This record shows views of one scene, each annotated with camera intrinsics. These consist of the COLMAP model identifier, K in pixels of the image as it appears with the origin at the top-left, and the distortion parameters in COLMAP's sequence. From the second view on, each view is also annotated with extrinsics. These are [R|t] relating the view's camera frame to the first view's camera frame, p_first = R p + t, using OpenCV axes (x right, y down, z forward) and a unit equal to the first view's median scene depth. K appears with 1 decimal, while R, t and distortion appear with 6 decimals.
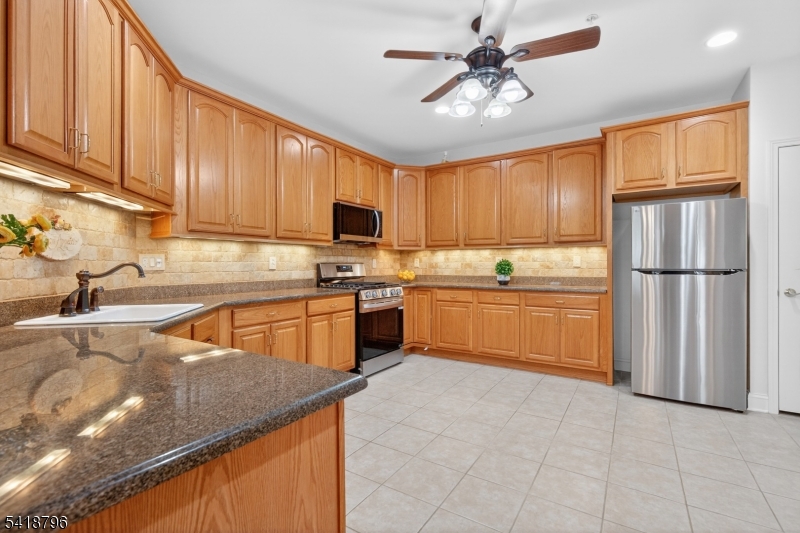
lens RADIAL K [[367.8, 0, 400.0], [0, 367.8, 266.9], [0, 0, 1]] dist [0.002227, 0.000310]
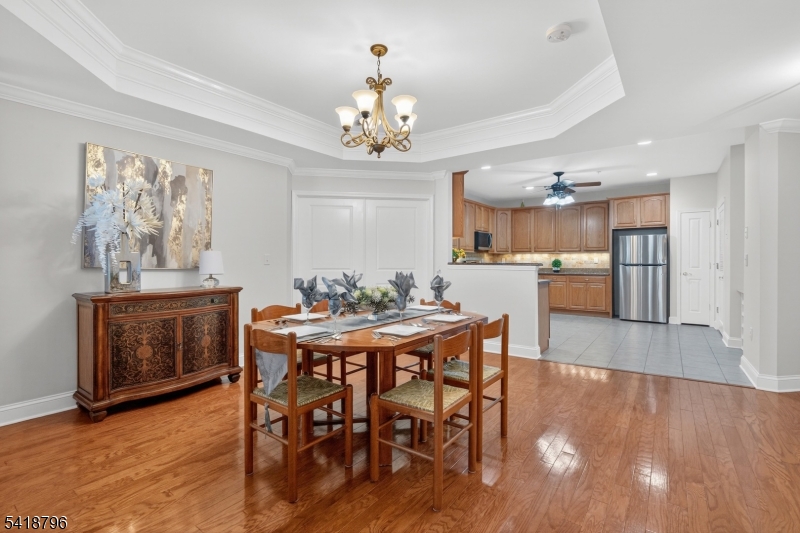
lens RADIAL K [[367.8, 0, 400.1], [0, 367.8, 263.2], [0, 0, 1]] dist [0.002227, 0.000310]
pose [[0.997737, 0.002535, -0.067191, -0.437309], [-0.002554, 0.999997, -0.000207, 0.004436], [0.067190, 0.000378, 0.997740, -1.047235]]
